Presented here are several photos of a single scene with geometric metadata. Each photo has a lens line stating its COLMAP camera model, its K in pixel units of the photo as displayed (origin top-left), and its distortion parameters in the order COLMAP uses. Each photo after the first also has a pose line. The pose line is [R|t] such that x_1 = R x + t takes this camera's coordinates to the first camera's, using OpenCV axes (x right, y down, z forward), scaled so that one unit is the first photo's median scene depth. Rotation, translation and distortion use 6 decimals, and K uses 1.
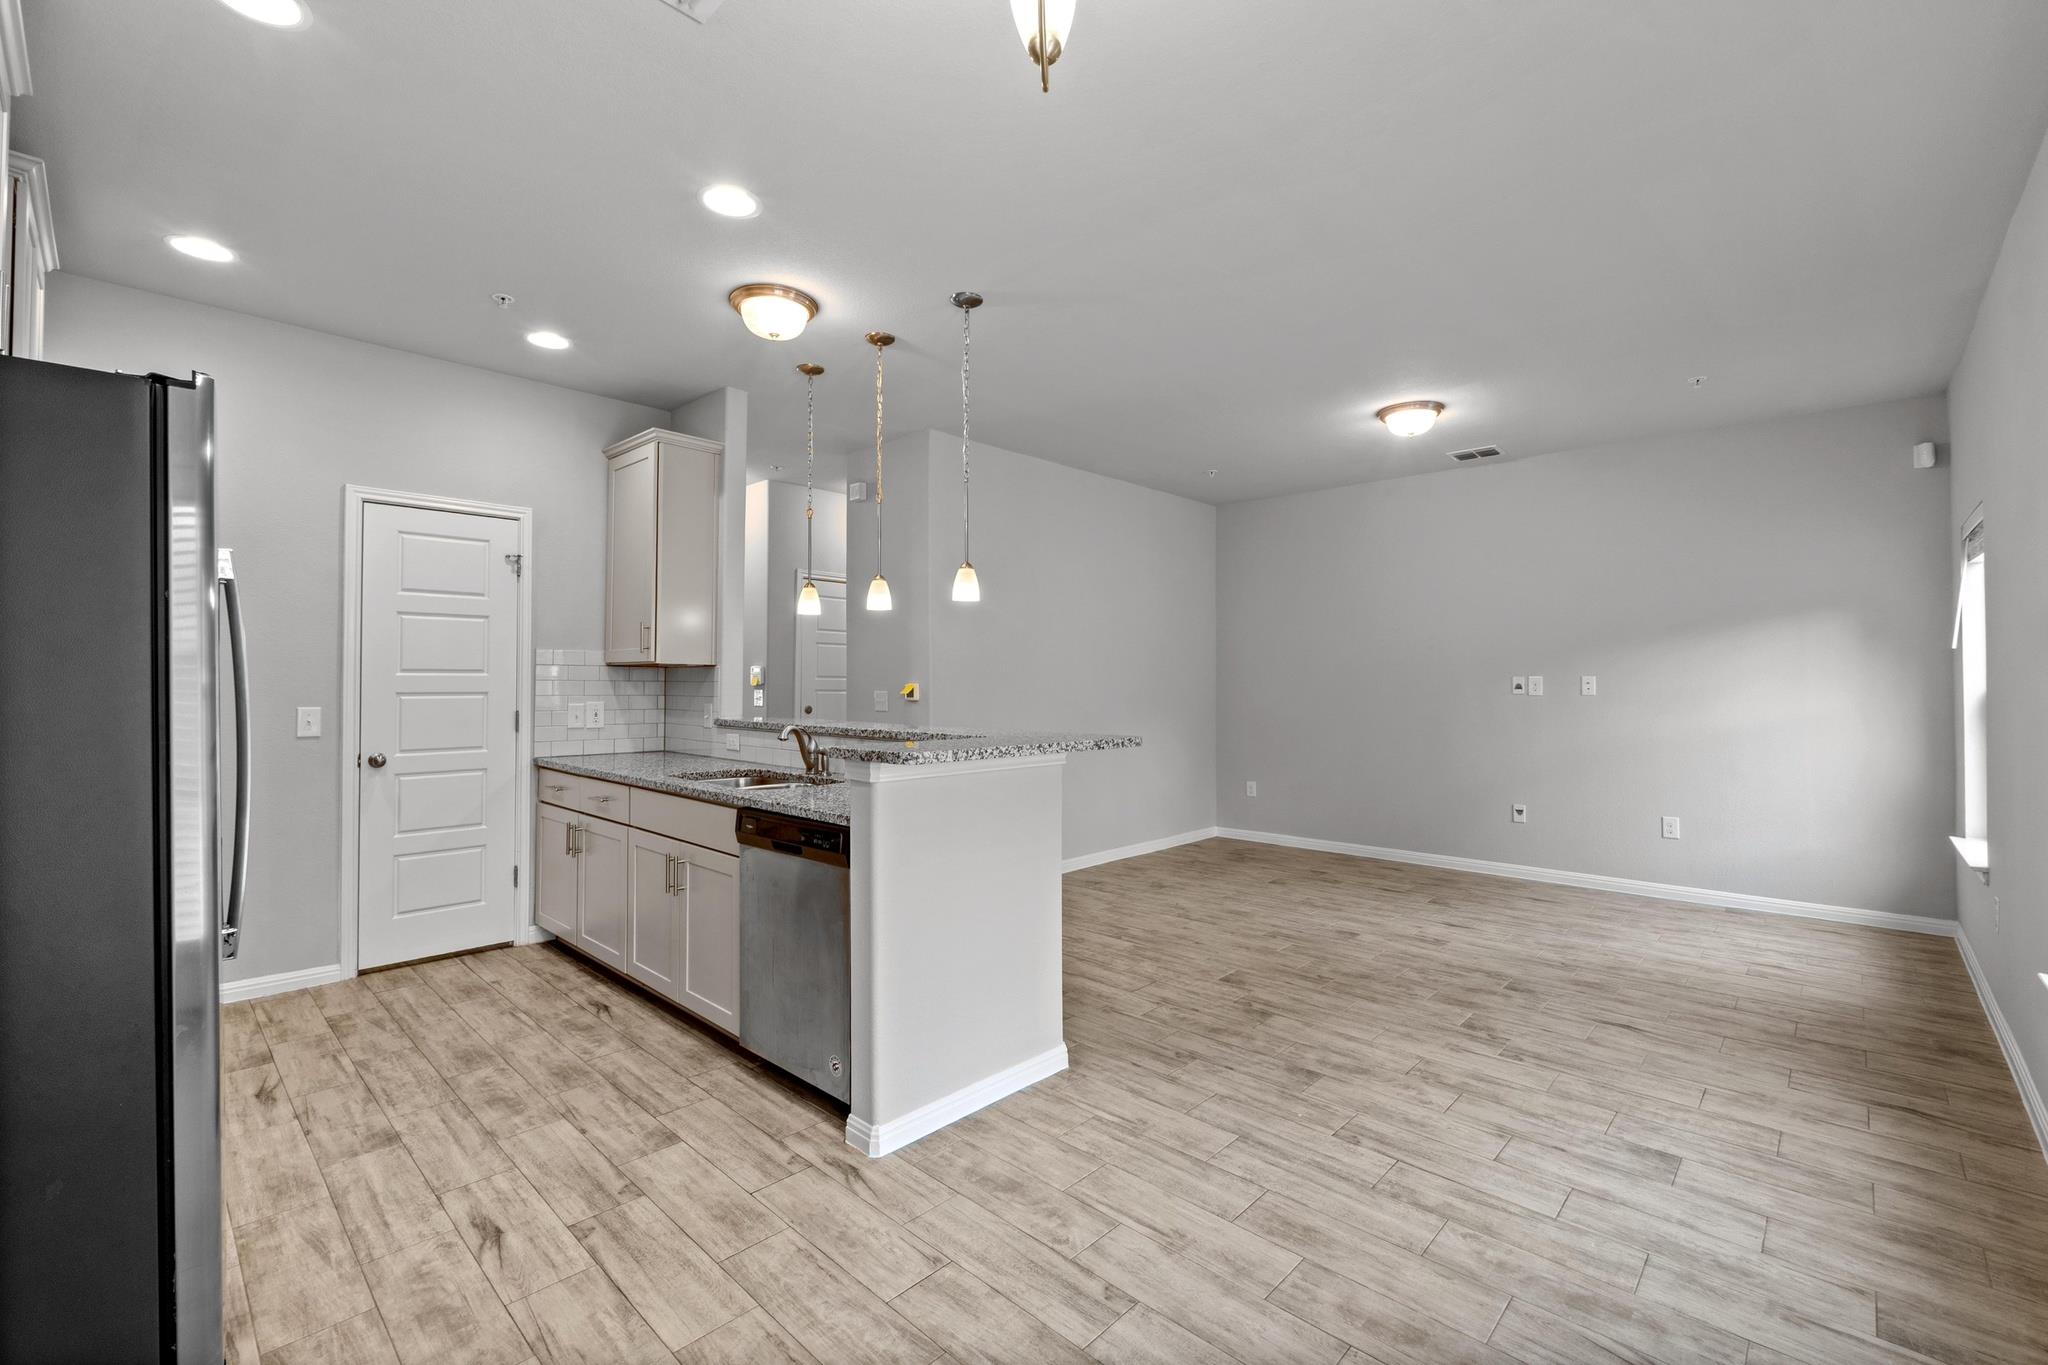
lens RADIAL K [[885.9, 0, 1020.1], [0, 885.9, 665.1], [0, 0, 1]] dist [-0.006180, 0.000074]
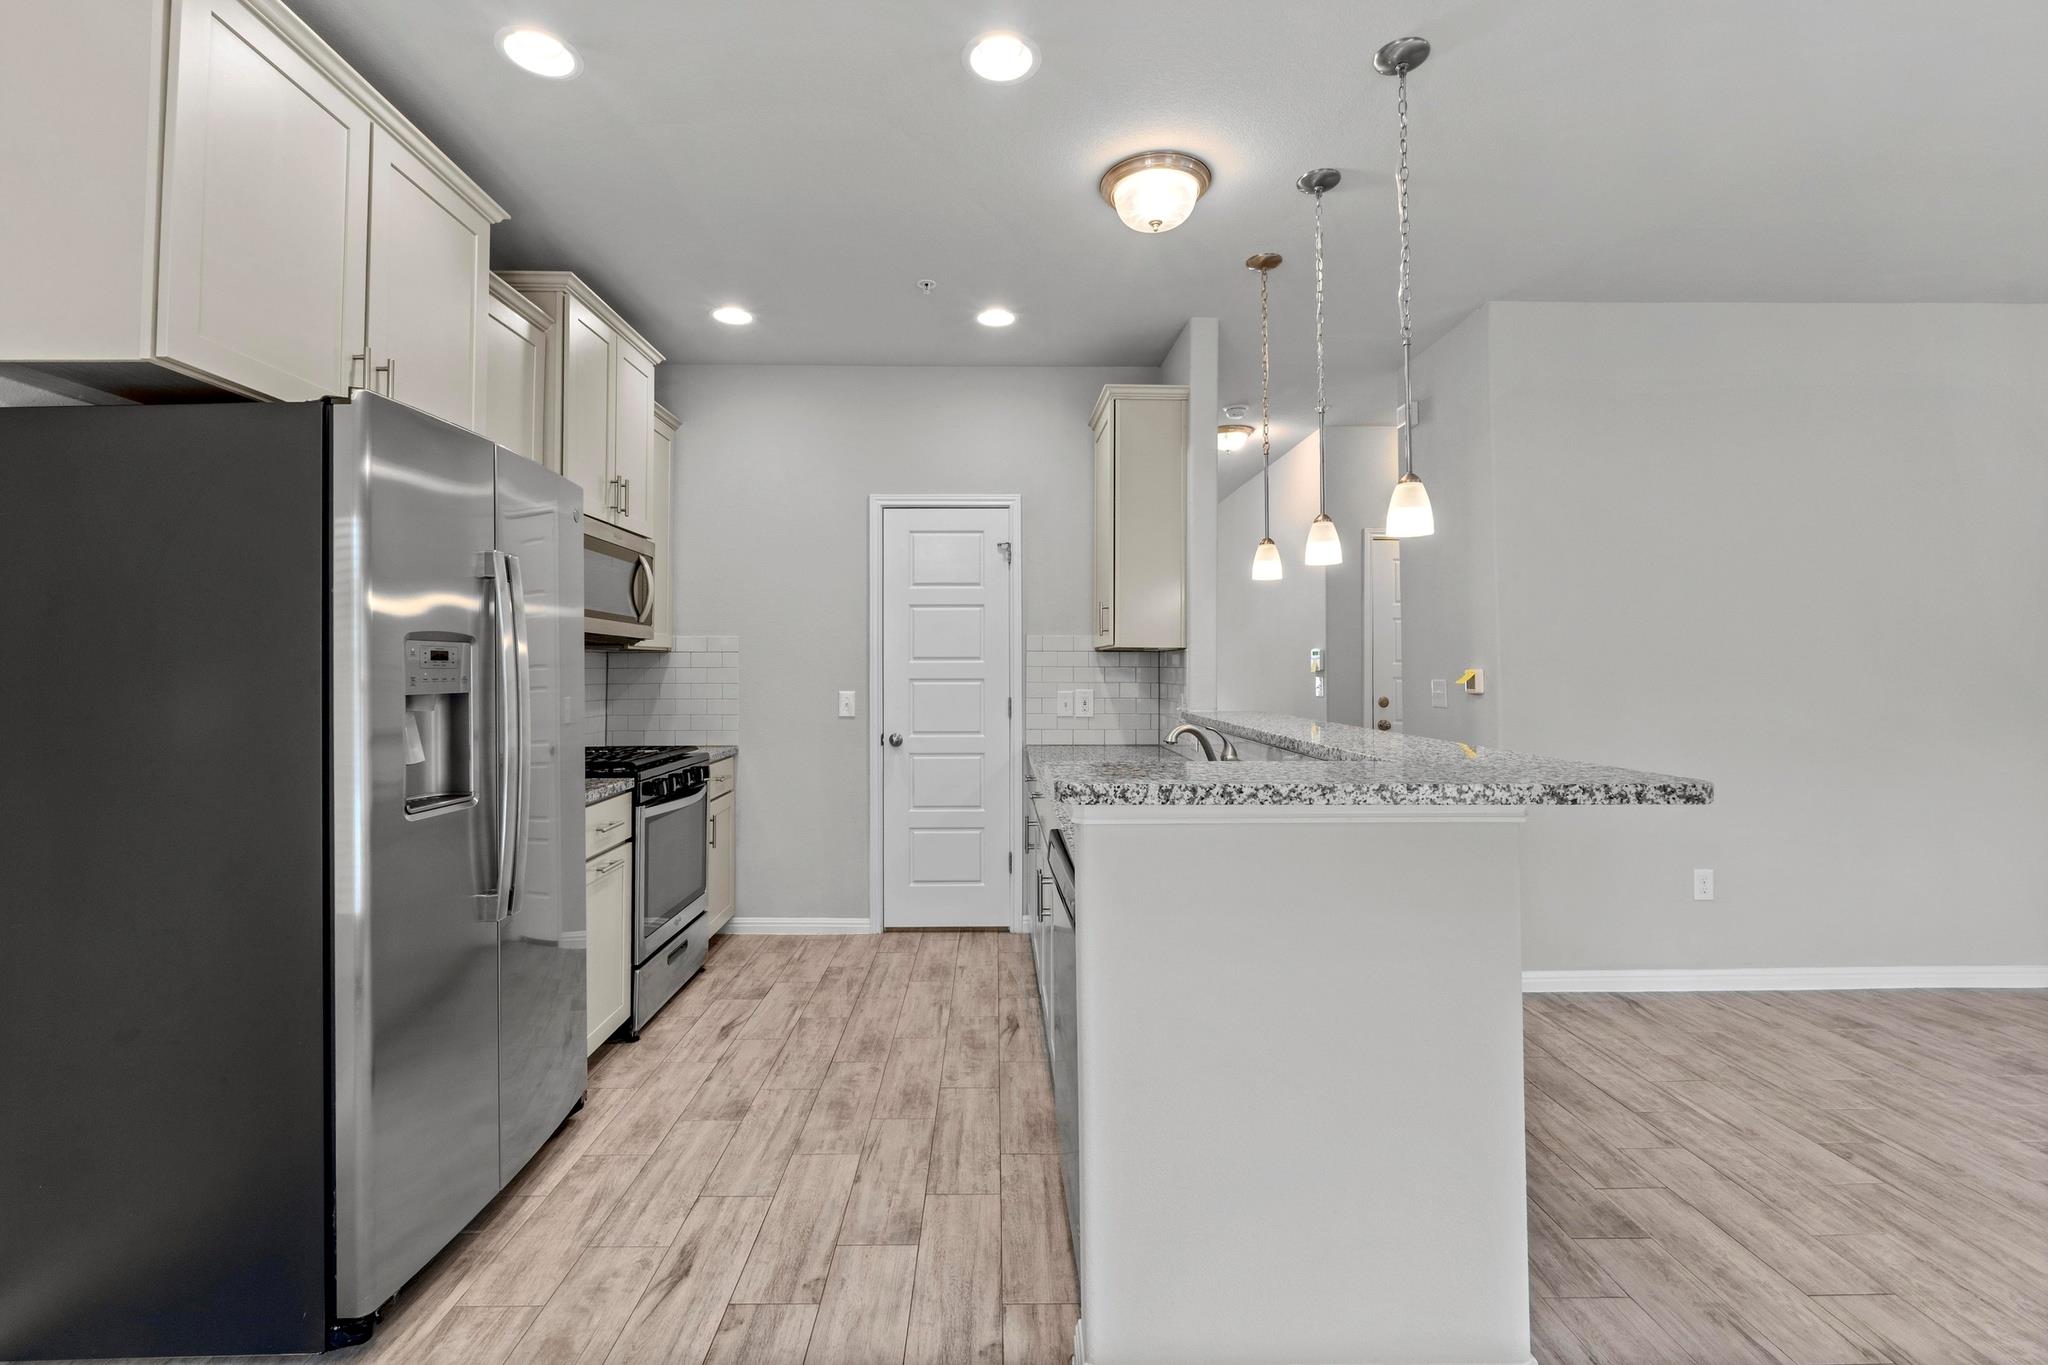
lens RADIAL K [[885.9, 0, 986.7], [0, 885.9, 648.4], [0, 0, 1]] dist [-0.006180, 0.000074]
pose [[0.695927, -0.020607, -0.717817, 0.169251], [0.017992, 0.999775, -0.011257, 0.008078], [0.717887, -0.005081, 0.696141, 0.343157]]
